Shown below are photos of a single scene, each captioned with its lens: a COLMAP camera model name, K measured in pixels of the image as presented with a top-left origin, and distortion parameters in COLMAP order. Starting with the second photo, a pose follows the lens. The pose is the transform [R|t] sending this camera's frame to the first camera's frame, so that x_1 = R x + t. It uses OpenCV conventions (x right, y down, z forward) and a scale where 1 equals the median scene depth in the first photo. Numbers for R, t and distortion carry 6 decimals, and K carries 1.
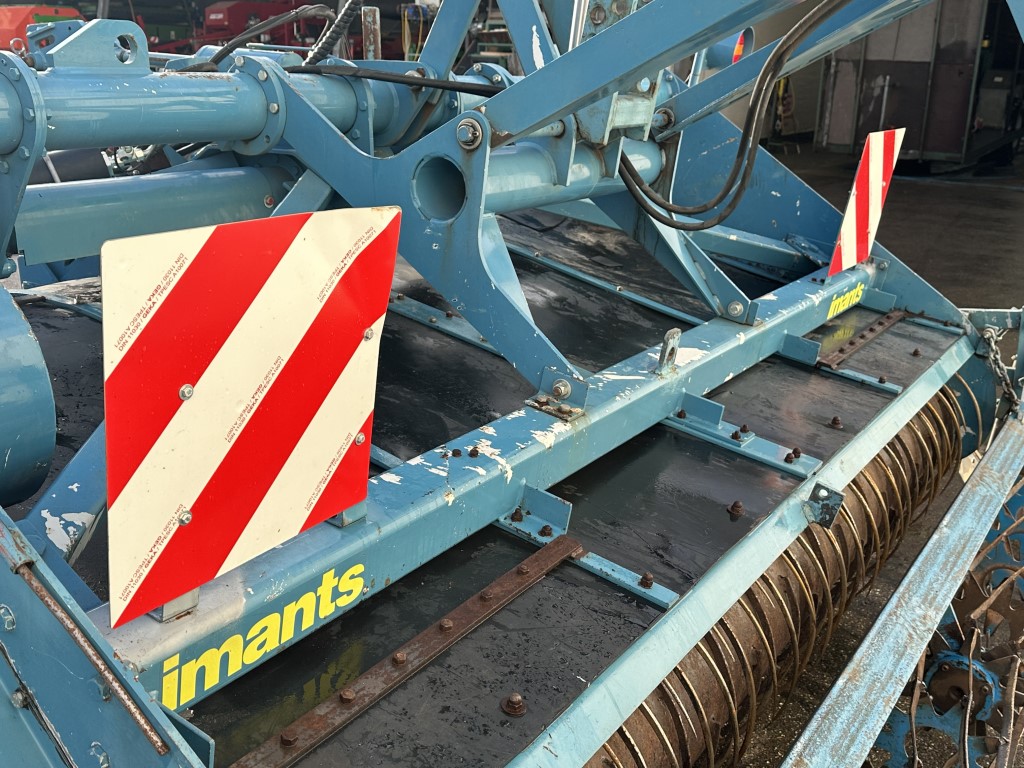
lens RADIAL K [[1063.1, 0, 509.4], [0, 1063.1, 390.4], [0, 0, 1]] dist [0.117958, -0.026617]
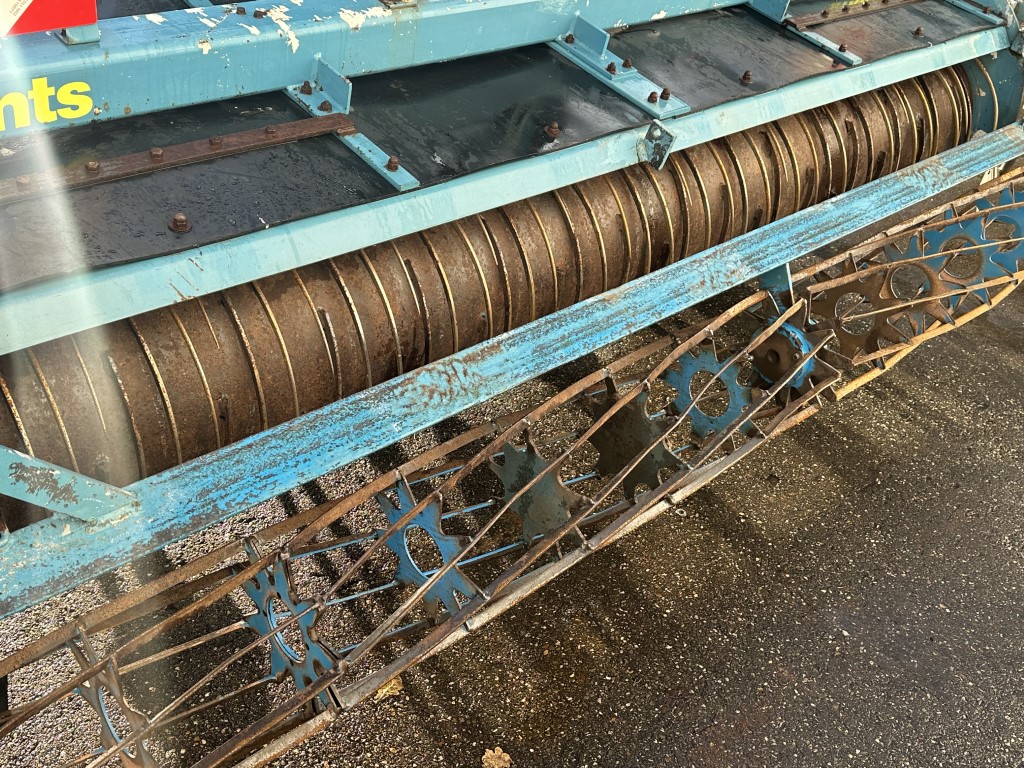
lens RADIAL K [[1048.6, 0, 513.8], [0, 1048.6, 415.3], [0, 0, 1]] dist [0.130800, -0.223518]
pose [[0.966977, 0.201441, -0.156132, 0.437846], [-0.144618, 0.938114, 0.314687, 0.061589], [0.209861, -0.281715, 0.936267, -0.025009]]
